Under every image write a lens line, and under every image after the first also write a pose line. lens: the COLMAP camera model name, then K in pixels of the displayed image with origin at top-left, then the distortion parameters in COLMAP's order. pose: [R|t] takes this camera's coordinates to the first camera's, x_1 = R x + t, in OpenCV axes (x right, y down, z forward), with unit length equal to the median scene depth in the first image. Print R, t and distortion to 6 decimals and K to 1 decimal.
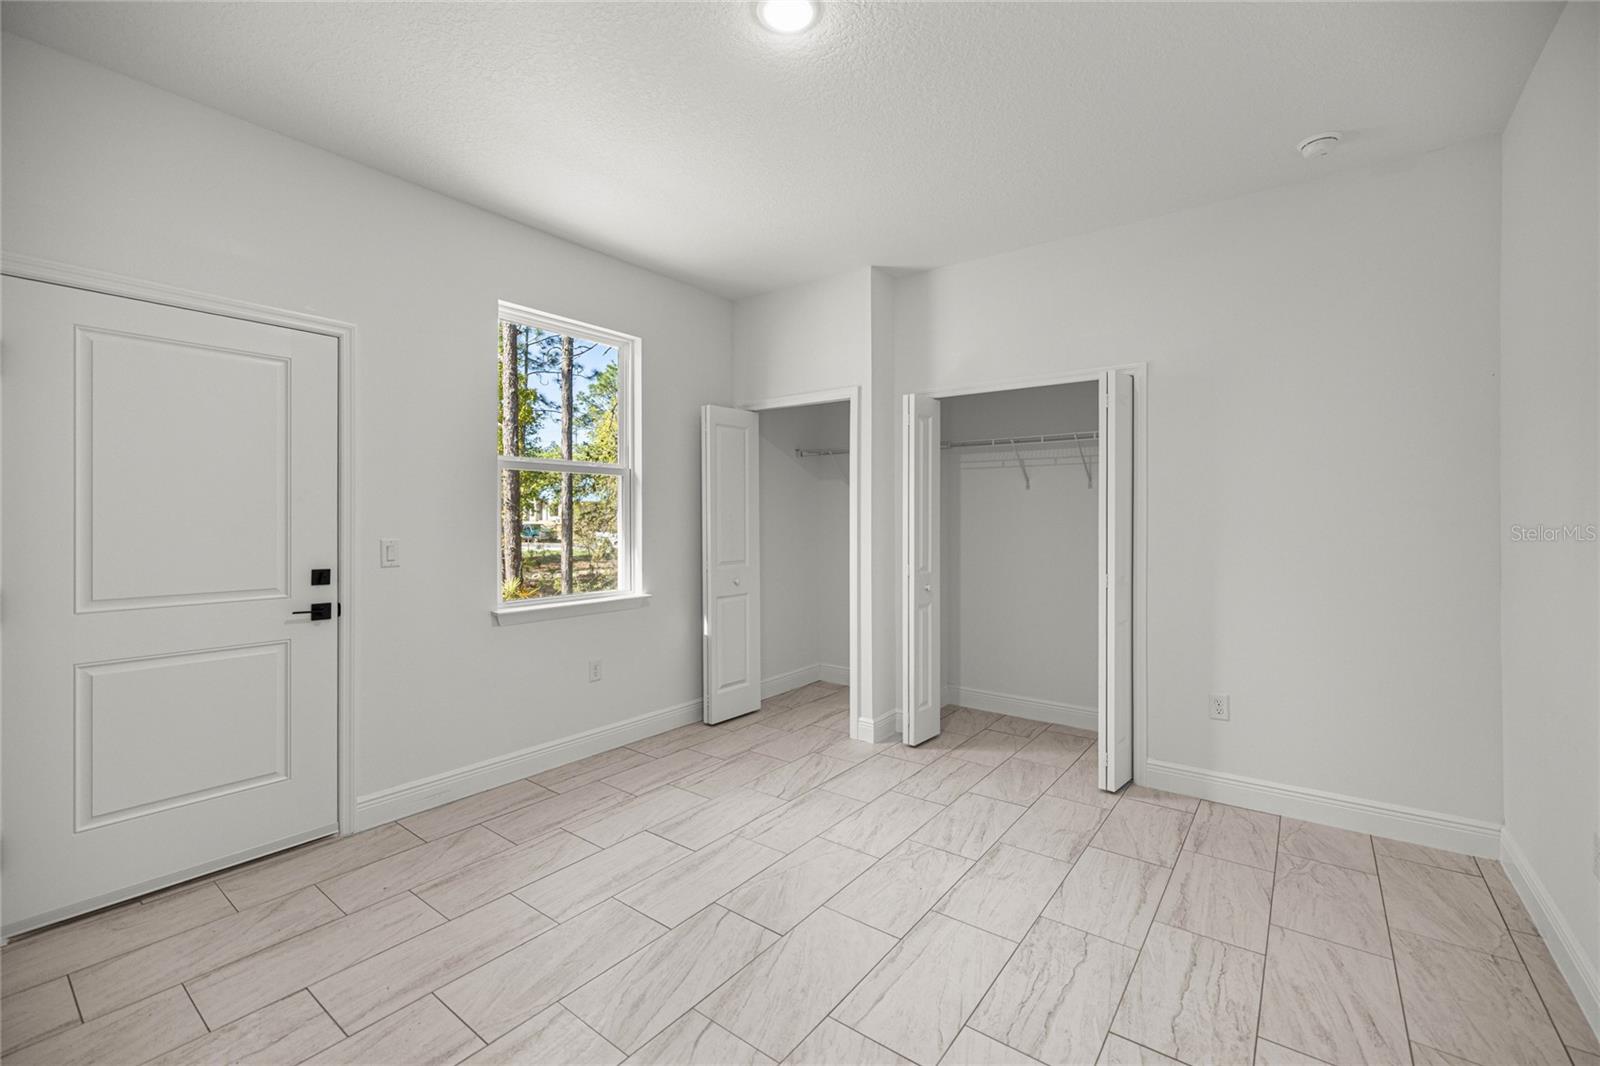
lens RADIAL K [[682.3, 0, 797.2], [0, 682.3, 525.6], [0, 0, 1]] dist [0.002681, 0.000471]
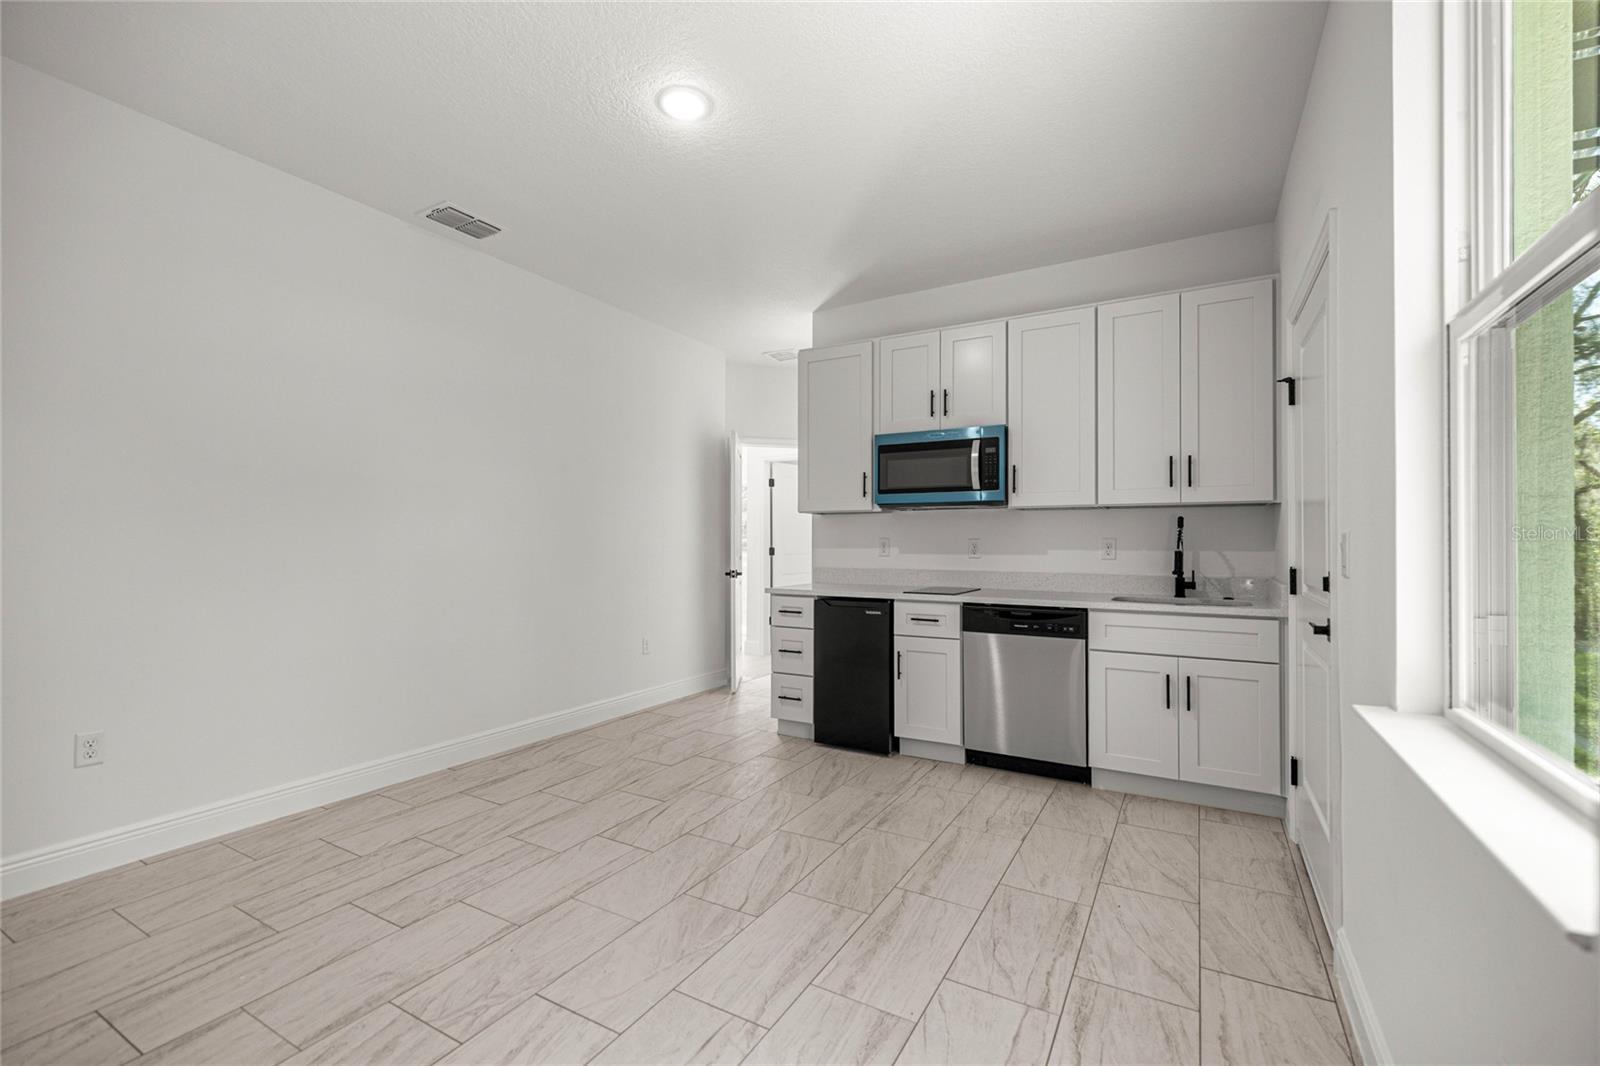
lens RADIAL K [[682.3, 0, 796.9], [0, 682.3, 526.7], [0, 0, 1]] dist [0.002681, 0.000471]
pose [[-0.991631, -0.006055, -0.128962, -0.052980], [-0.004672, 0.999928, -0.011020, 0.032506], [0.129019, -0.010326, -0.991588, 1.978190]]
